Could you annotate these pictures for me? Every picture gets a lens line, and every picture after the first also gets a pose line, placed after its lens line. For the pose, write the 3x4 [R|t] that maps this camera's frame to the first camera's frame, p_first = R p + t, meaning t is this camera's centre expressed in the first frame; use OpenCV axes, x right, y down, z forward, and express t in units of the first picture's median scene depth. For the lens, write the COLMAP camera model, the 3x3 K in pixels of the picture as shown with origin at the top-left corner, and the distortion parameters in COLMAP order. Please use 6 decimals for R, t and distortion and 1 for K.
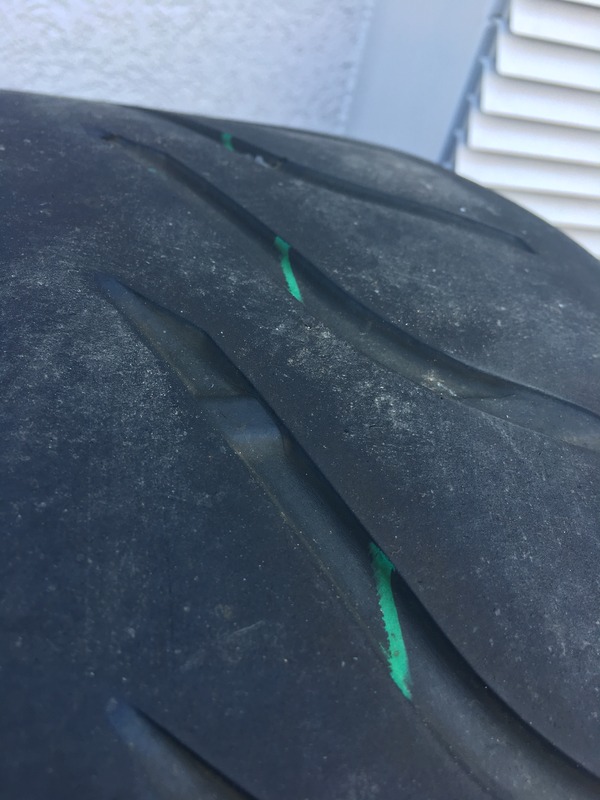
lens RADIAL K [[680.7, 0, 300.0], [0, 680.7, 400.0], [0, 0, 1]] dist [0.066991, -0.084704]
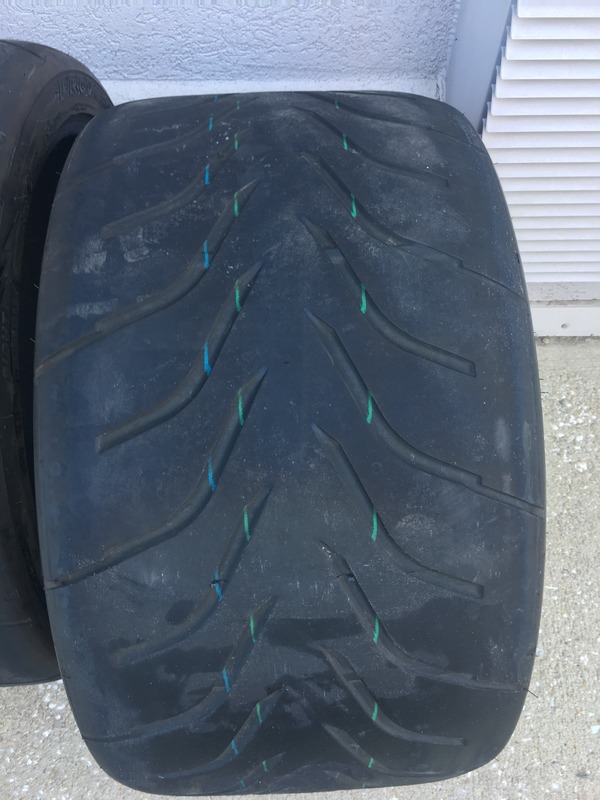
lens RADIAL K [[680.7, 0, 300.0], [0, 680.7, 400.0], [0, 0, 1]] dist [0.066991, -0.084704]
pose [[0.961556, 0.050905, -0.269851, 0.847370], [0.030599, 0.956688, 0.289504, -0.318958], [0.272900, -0.286631, 0.918351, -3.005245]]
